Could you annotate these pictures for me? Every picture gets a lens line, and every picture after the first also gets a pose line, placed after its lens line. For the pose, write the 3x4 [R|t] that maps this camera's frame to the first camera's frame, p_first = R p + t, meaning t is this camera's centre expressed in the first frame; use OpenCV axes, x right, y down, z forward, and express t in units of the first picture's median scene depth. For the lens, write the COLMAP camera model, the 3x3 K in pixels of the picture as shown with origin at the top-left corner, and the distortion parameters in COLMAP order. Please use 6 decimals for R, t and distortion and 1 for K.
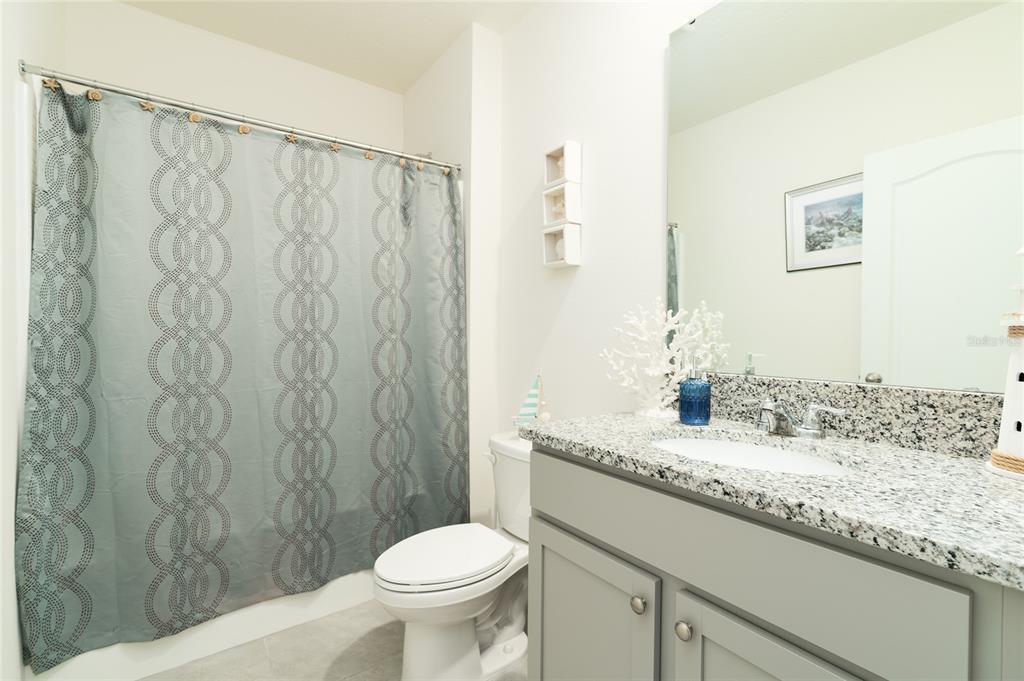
lens RADIAL K [[465.5, 0, 513.1], [0, 465.5, 338.5], [0, 0, 1]] dist [-0.009093, 0.004897]
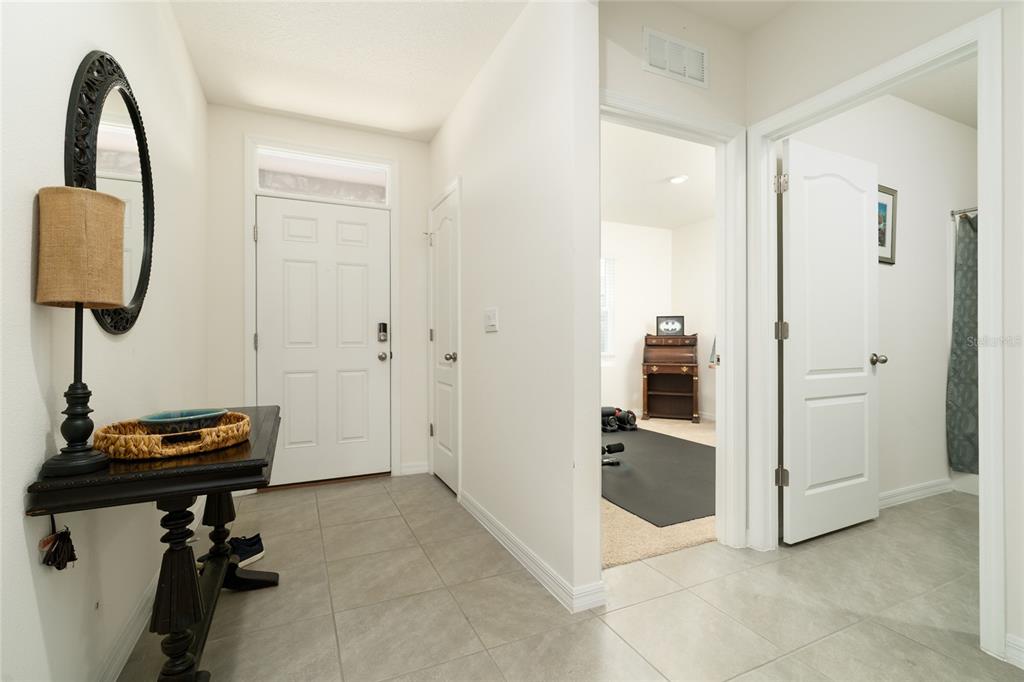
lens RADIAL K [[465.5, 0, 513.0], [0, 465.5, 337.6], [0, 0, 1]] dist [-0.009093, 0.004897]
pose [[-0.176810, -0.000183, -0.984245, 1.640284], [-0.006542, 0.999978, 0.000989, 0.056043], [0.984223, 0.006614, -0.176808, -0.769994]]
